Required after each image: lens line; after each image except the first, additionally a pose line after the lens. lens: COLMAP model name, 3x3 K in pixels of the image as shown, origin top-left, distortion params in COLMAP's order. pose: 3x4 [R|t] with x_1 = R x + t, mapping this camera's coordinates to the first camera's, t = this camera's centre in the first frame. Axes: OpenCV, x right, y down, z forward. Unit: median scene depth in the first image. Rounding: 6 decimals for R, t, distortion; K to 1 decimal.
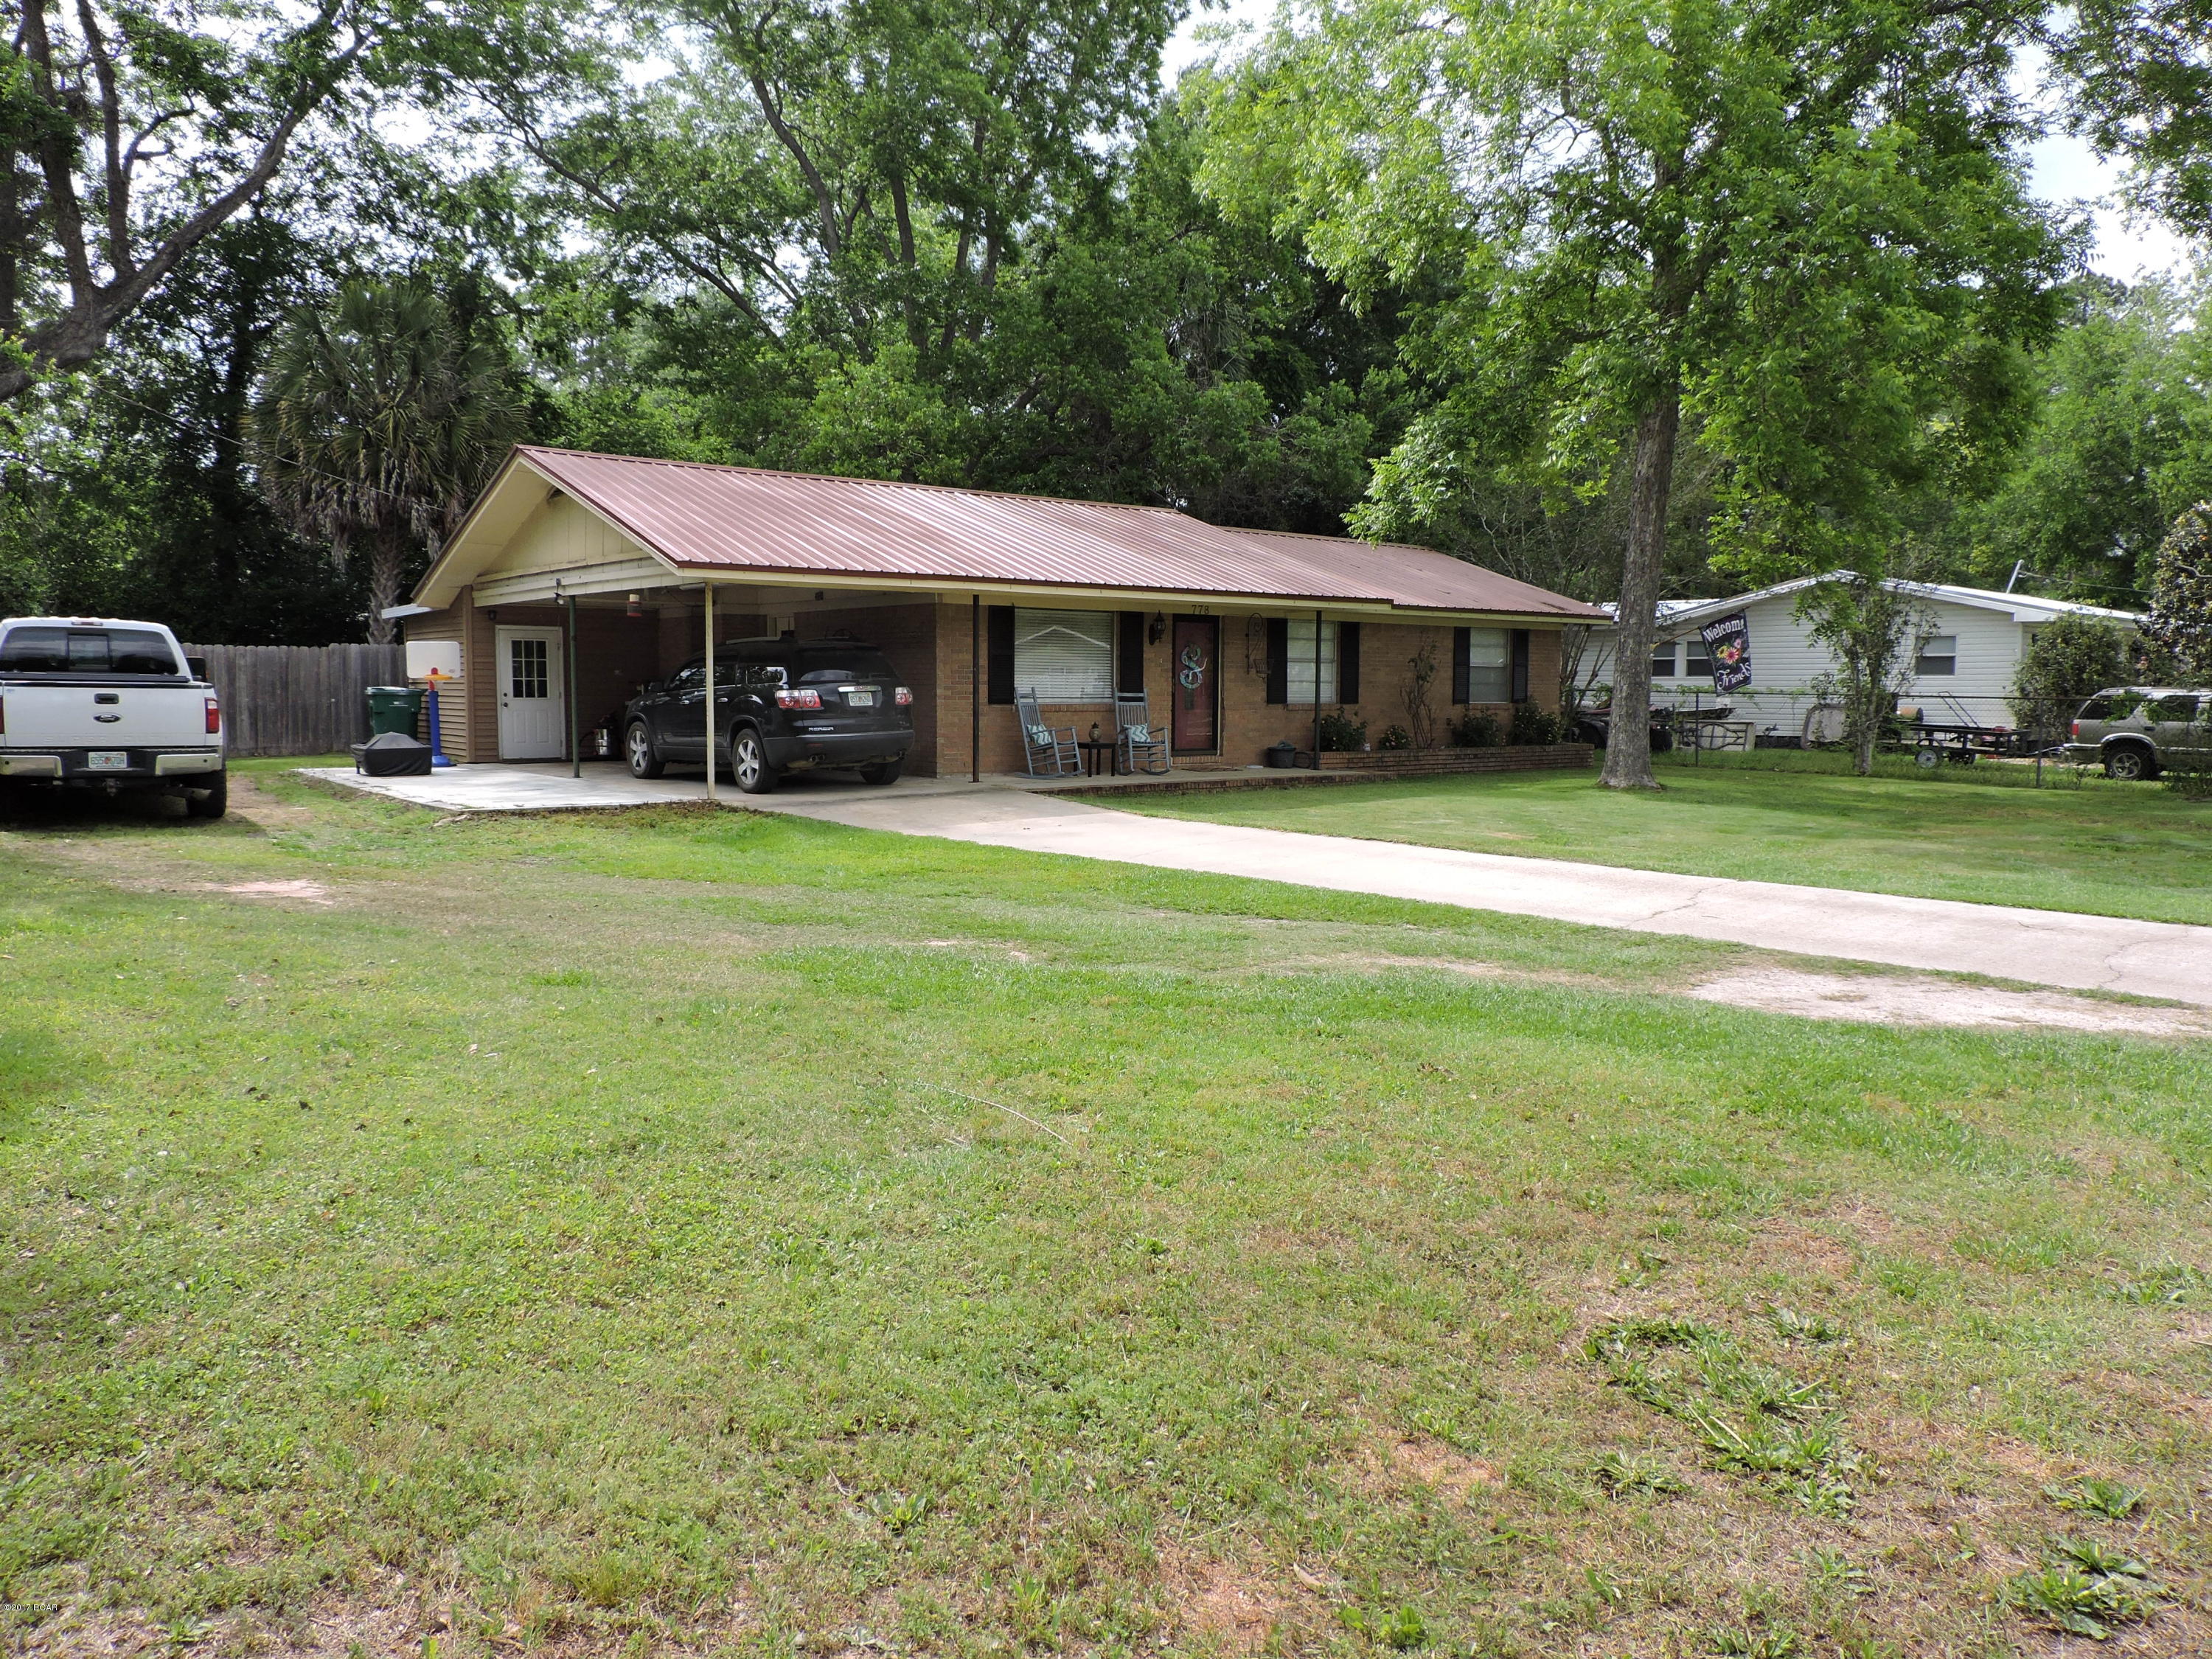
lens RADIAL K [[1566.6, 0, 1109.1], [0, 1566.6, 829.6], [0, 0, 1]] dist [-0.022149, 0.007522]
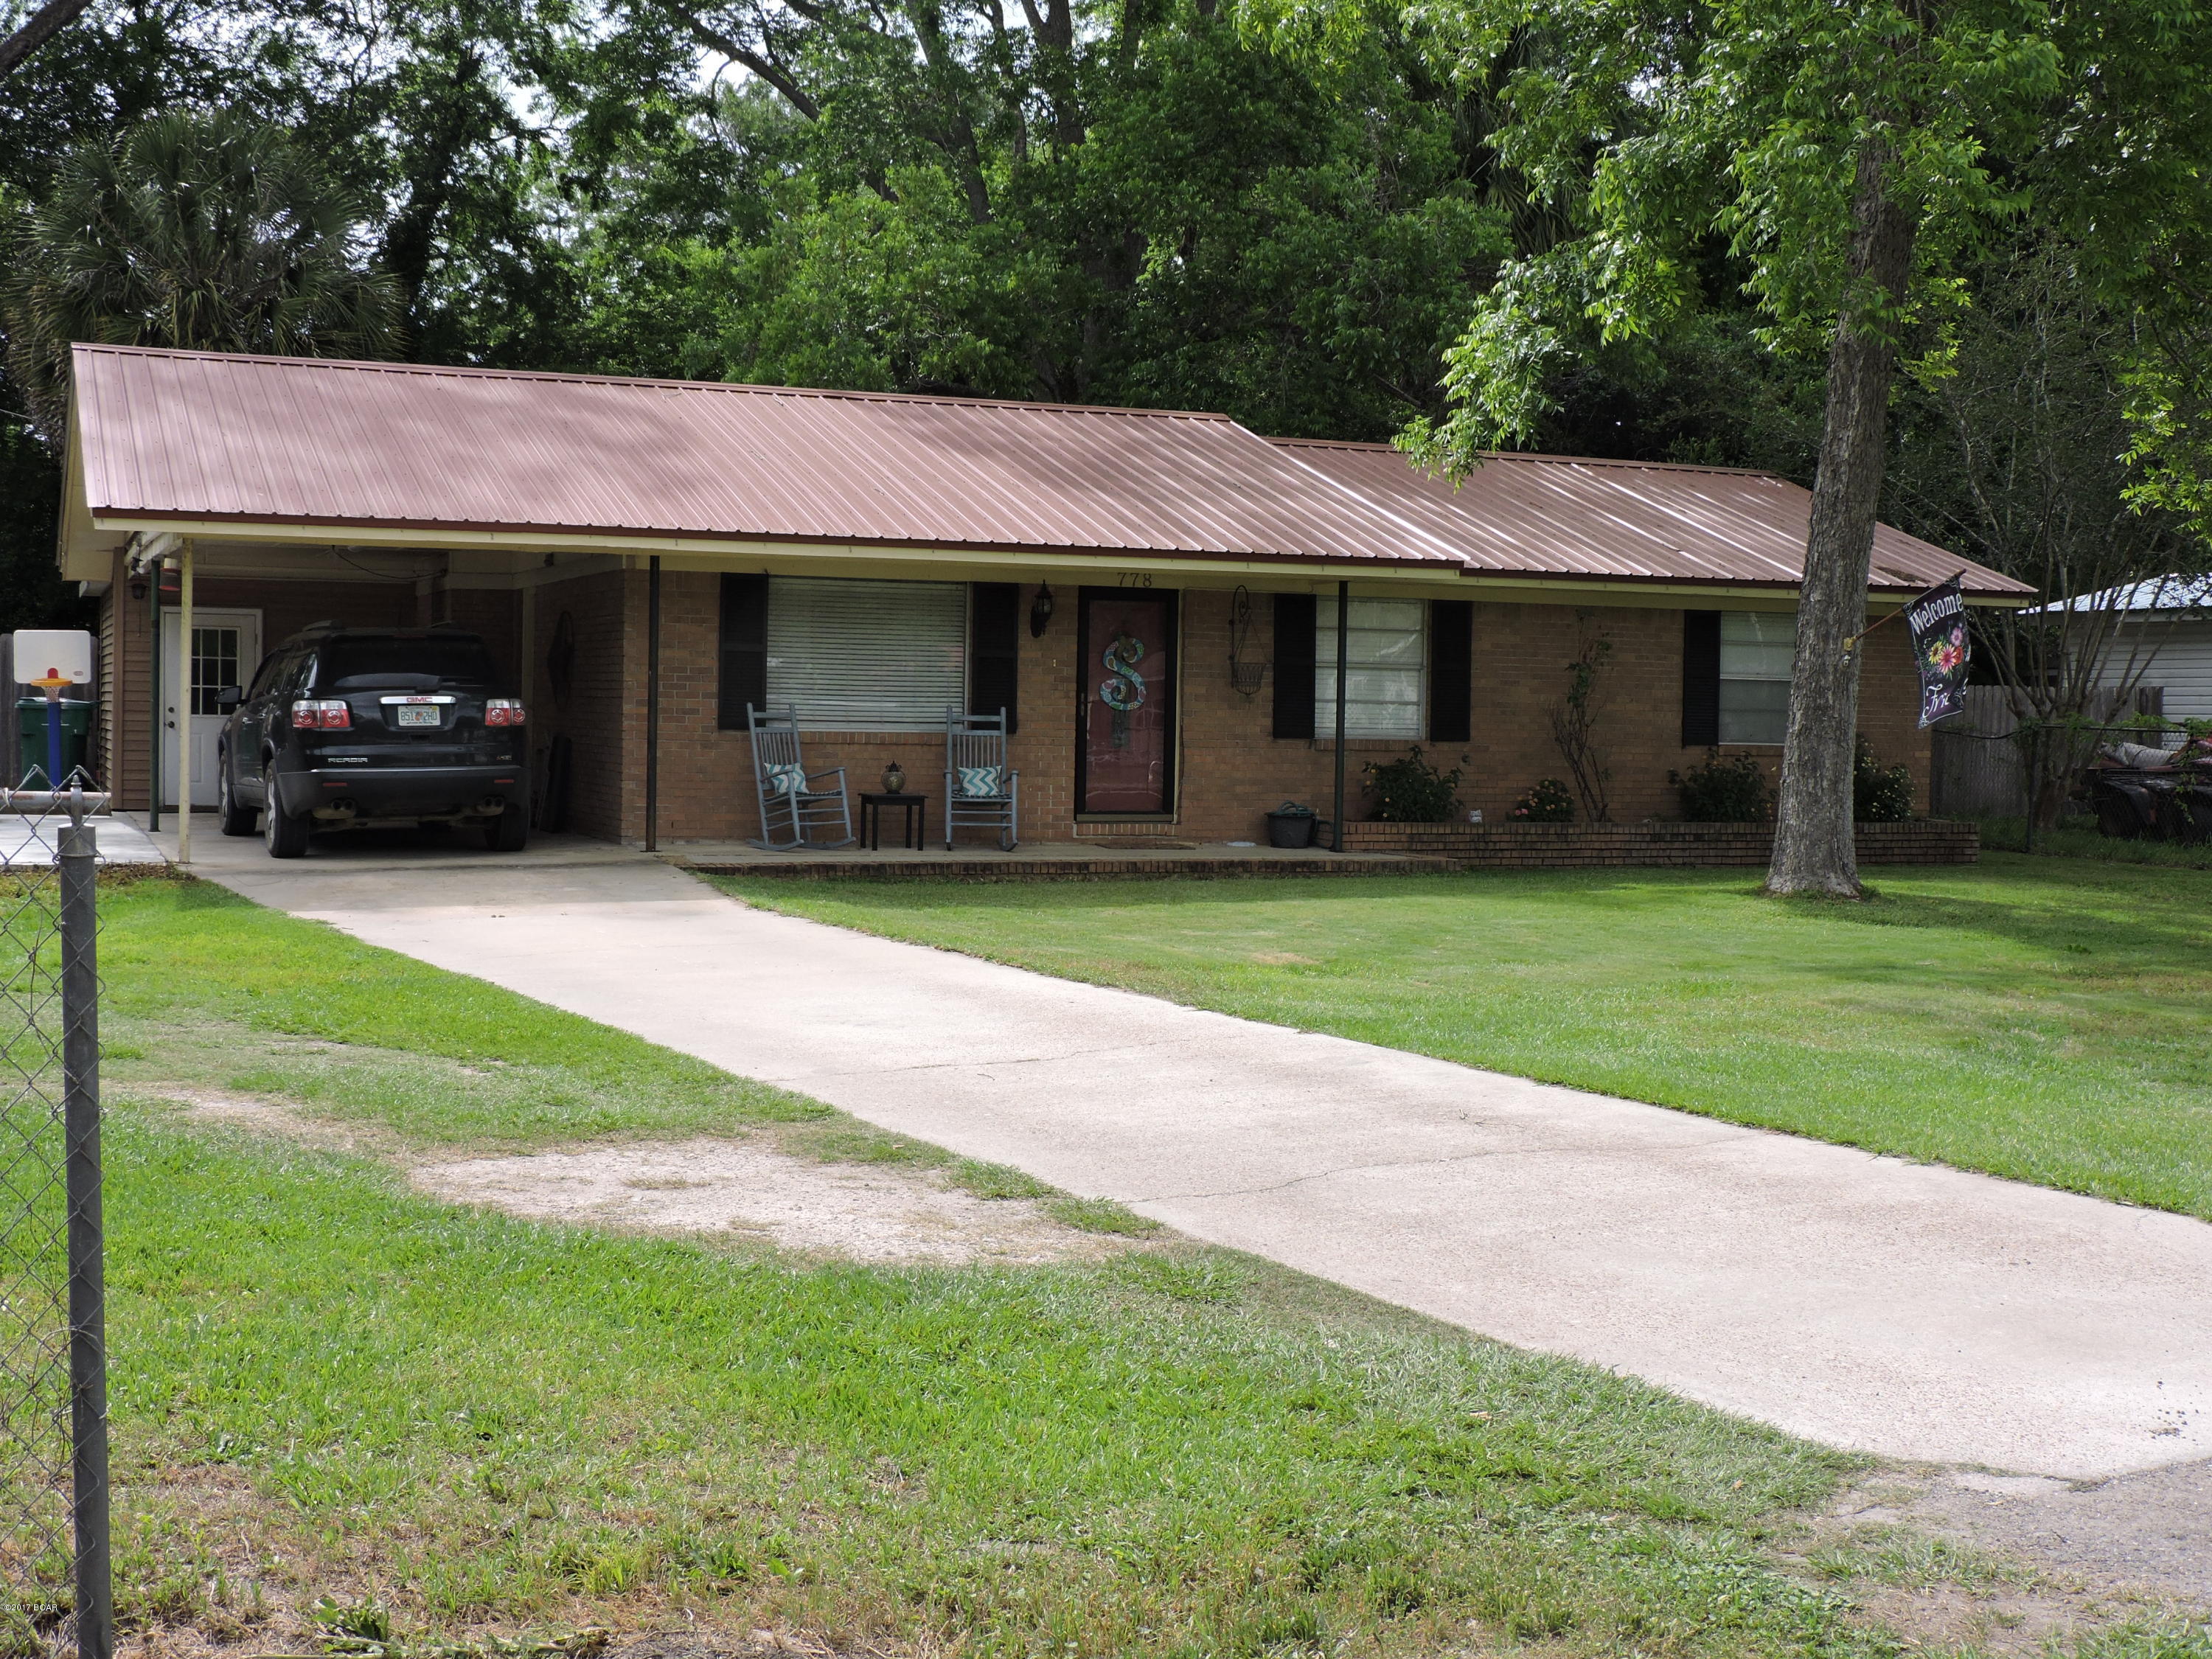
lens RADIAL K [[2699.3, 0, 1100.7], [0, 2699.3, 831.0], [0, 0, 1]] dist [-0.071254, 0.000000]
pose [[0.961424, 0.023372, -0.274076, 0.338355], [-0.037391, 0.998240, -0.046037, 0.004168], [0.272517, 0.054509, 0.960606, 0.005841]]
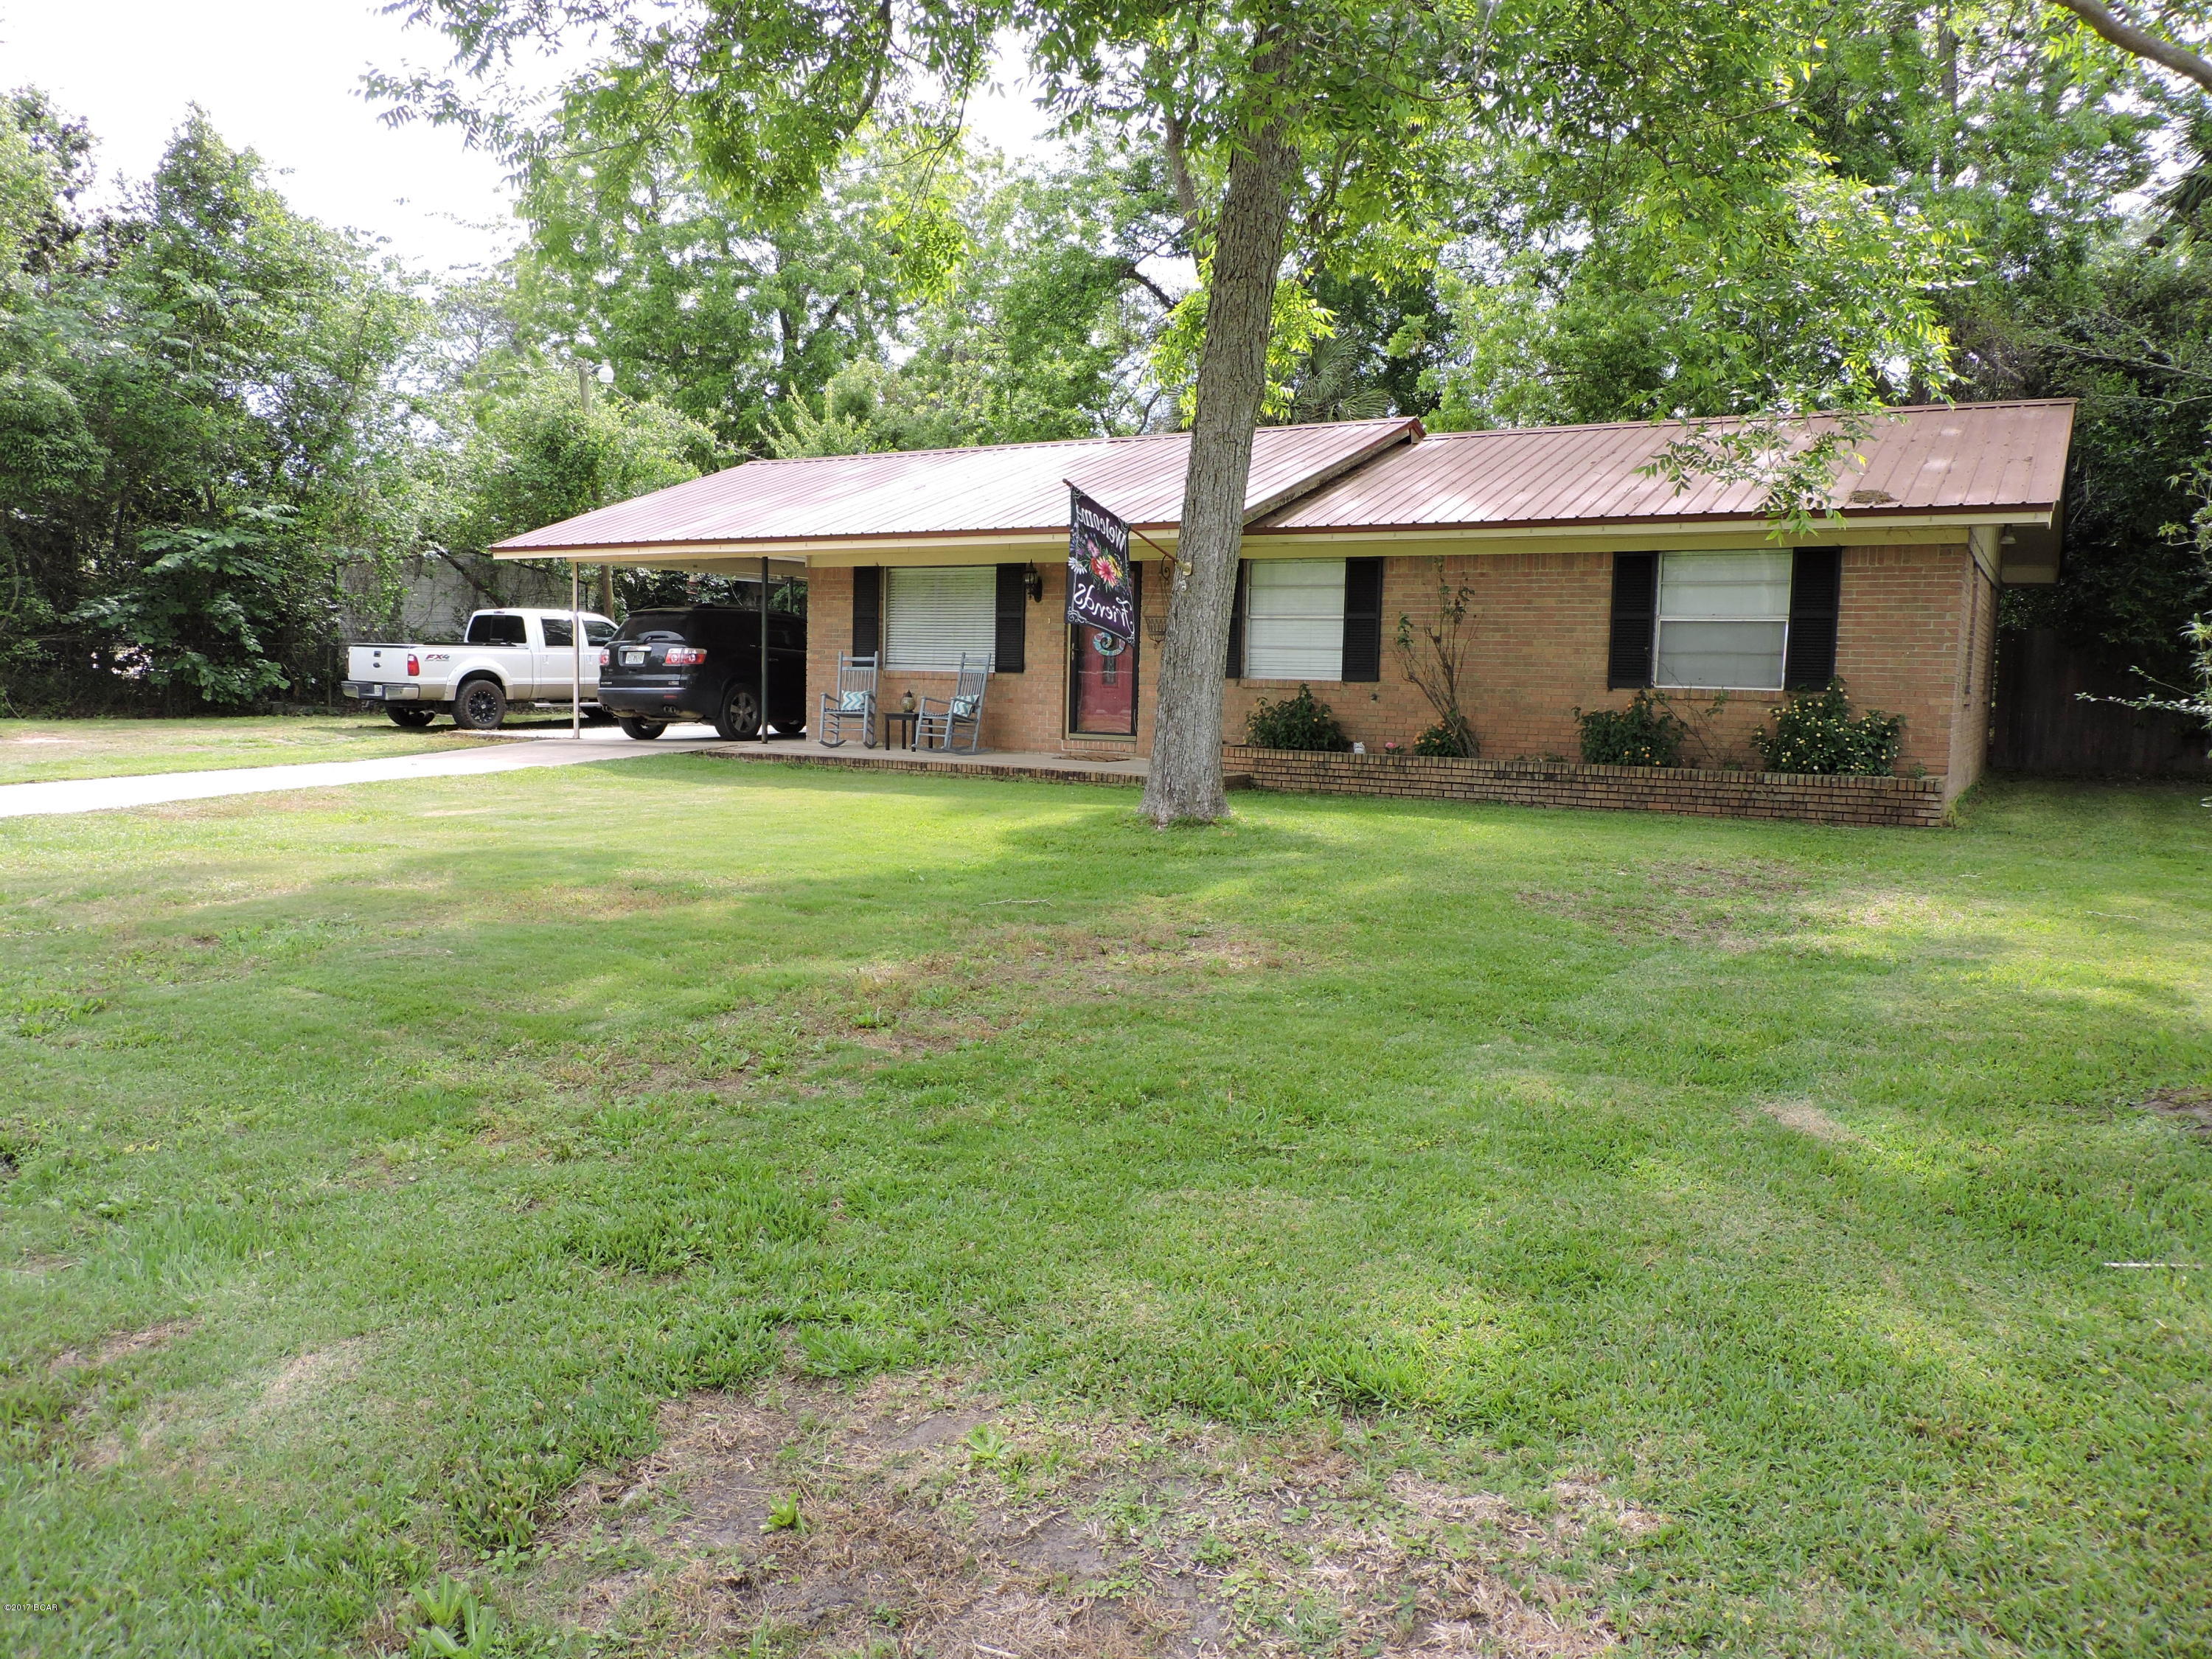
lens RADIAL K [[1566.6, 0, 1103.4], [0, 1566.6, 833.1], [0, 0, 1]] dist [-0.022149, 0.007522]
pose [[0.348329, 0.097864, -0.932250, 0.821595], [-0.104519, 0.992388, 0.065125, -0.053899], [0.931527, 0.074753, 0.355906, 0.742198]]
